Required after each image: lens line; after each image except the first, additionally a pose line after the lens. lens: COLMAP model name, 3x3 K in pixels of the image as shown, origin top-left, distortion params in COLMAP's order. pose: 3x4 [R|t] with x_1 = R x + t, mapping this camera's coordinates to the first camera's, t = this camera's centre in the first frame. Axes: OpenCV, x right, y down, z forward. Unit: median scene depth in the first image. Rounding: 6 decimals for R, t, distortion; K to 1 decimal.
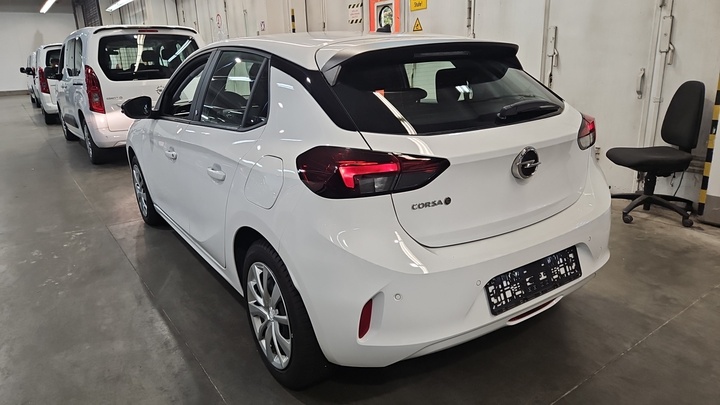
lens RADIAL K [[476.2, 0, 358.4], [0, 476.2, 195.7], [0, 0, 1]] dist [0.008873, 0.002349]
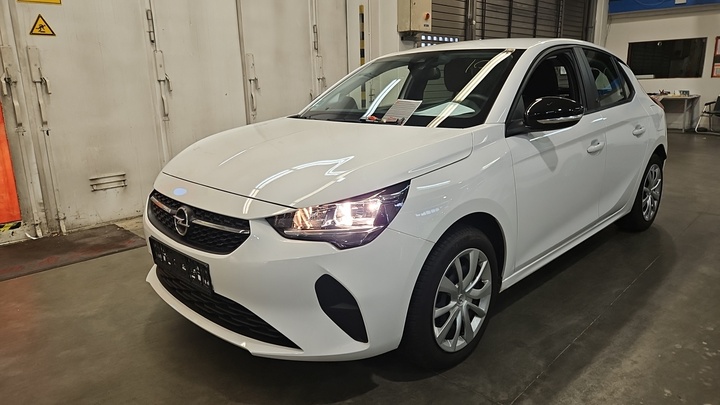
lens RADIAL K [[476.2, 0, 358.4], [0, 476.2, 195.7], [0, 0, 1]] dist [0.008873, 0.002349]
pose [[-0.170843, -0.198210, 0.965156, -0.611426], [0.287442, 0.926920, 0.241238, -0.187345], [-0.942438, 0.318640, -0.101383, 0.758907]]
